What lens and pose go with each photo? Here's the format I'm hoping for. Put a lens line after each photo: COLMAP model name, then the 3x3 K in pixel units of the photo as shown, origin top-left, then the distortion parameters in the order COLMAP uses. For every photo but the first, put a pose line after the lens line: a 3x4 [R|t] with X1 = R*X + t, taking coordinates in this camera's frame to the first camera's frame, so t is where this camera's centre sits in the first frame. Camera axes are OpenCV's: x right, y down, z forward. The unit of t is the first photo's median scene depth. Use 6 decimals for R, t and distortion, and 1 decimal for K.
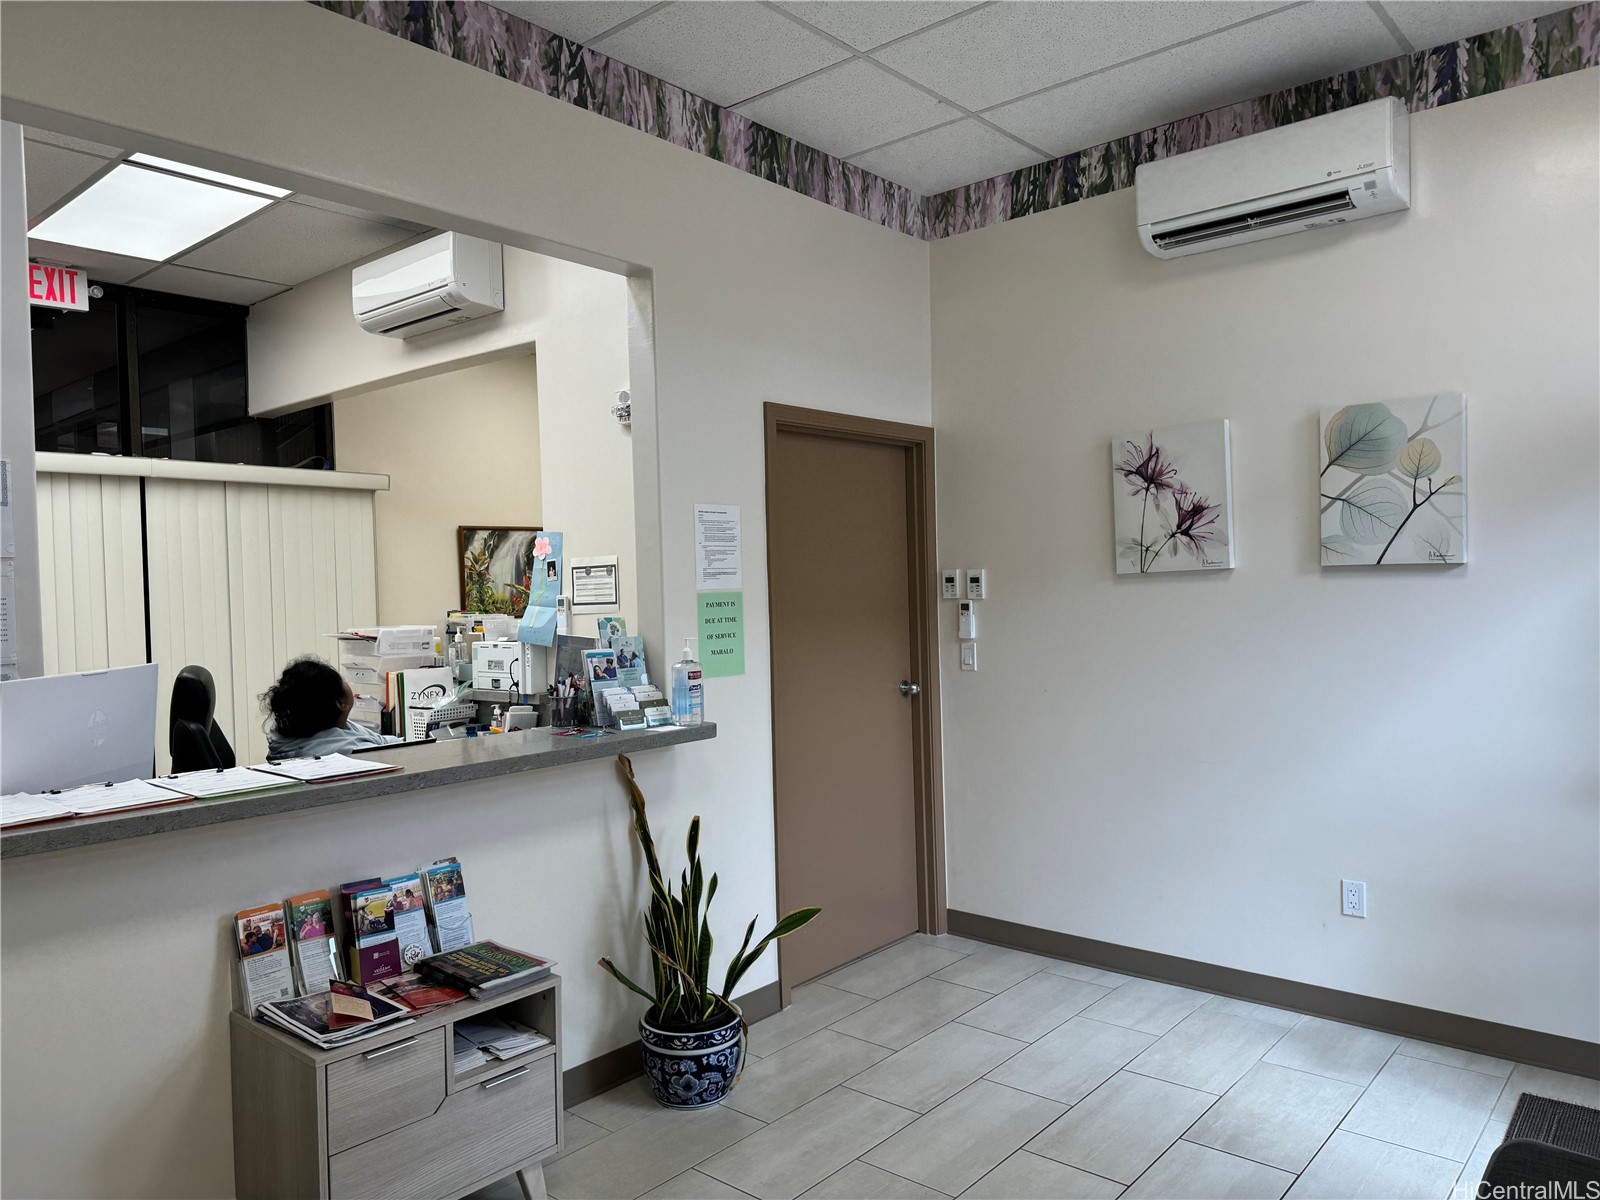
lens RADIAL K [[1114.4, 0, 801.4], [0, 1114.4, 600.1], [0, 0, 1]] dist [0.031336, -0.045853]
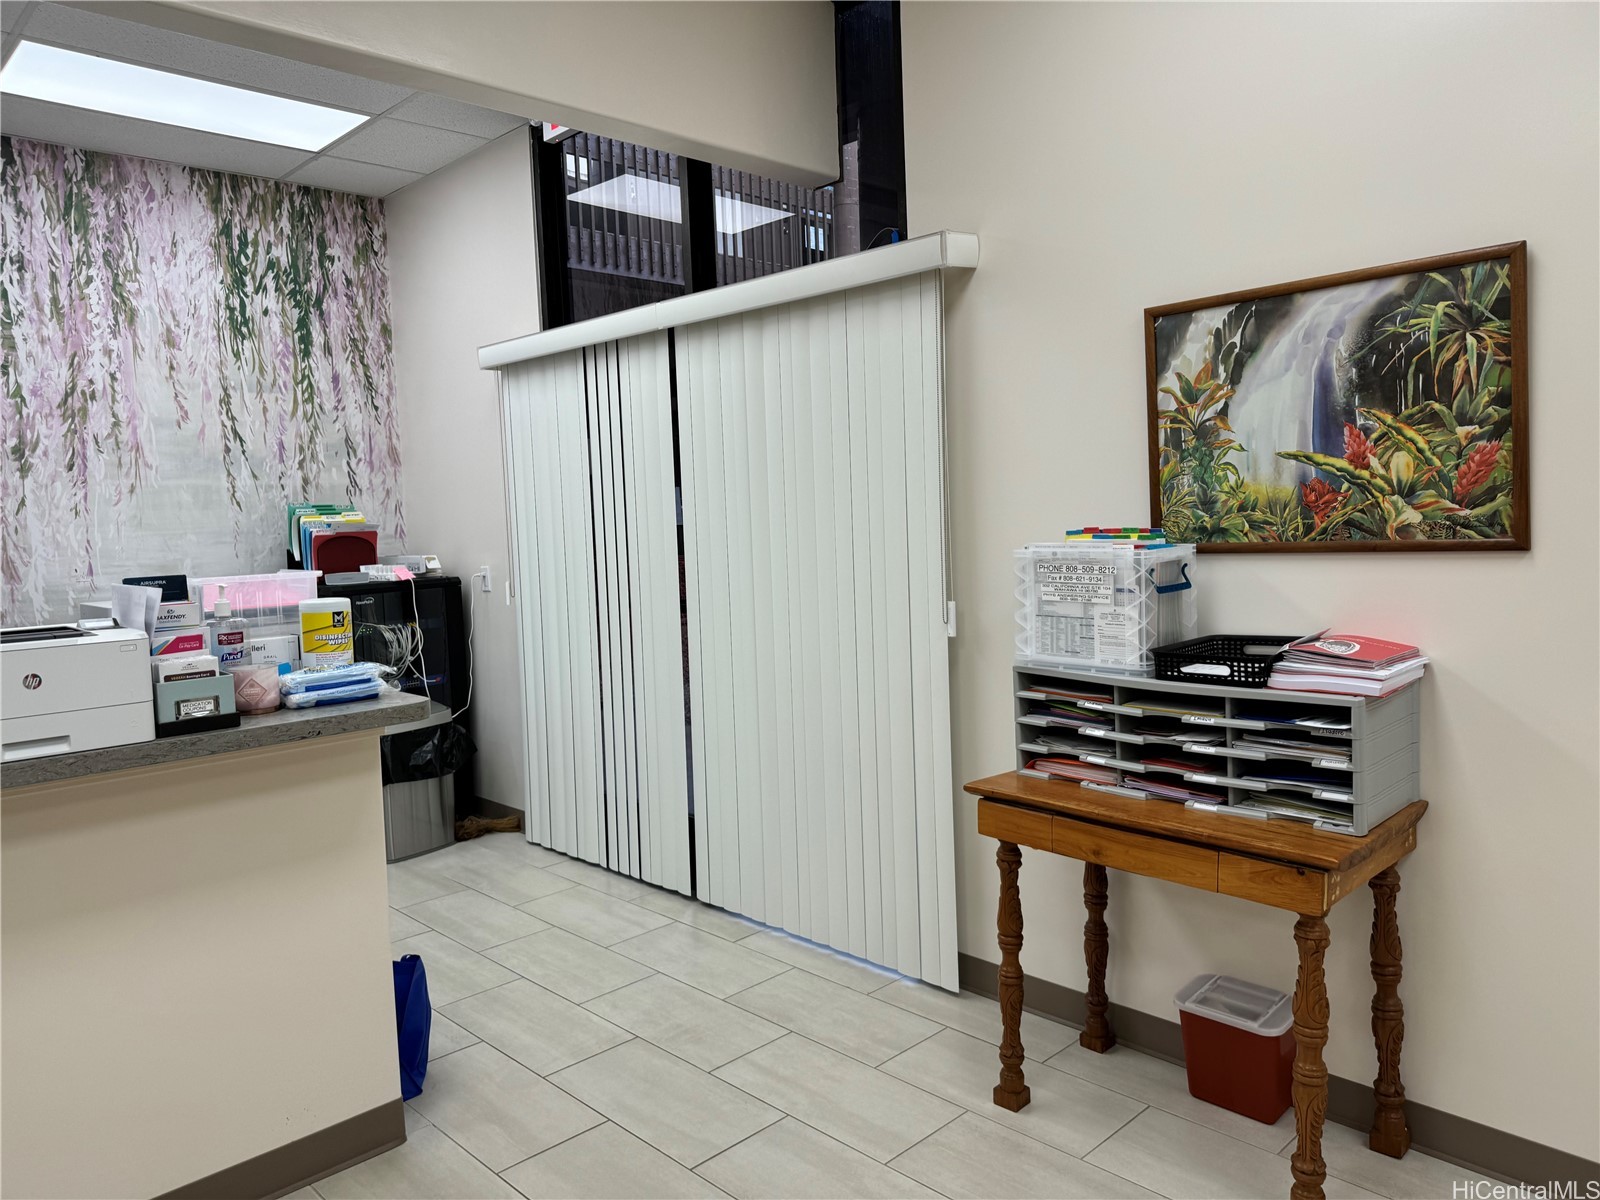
lens RADIAL K [[1114.4, 0, 789.7], [0, 1114.4, 595.7], [0, 0, 1]] dist [0.031336, -0.045853]
pose [[-0.094179, 0.105572, -0.989942, 0.098745], [0.022793, 0.994330, 0.103871, -0.010480], [0.995294, -0.012781, -0.096052, 0.897641]]
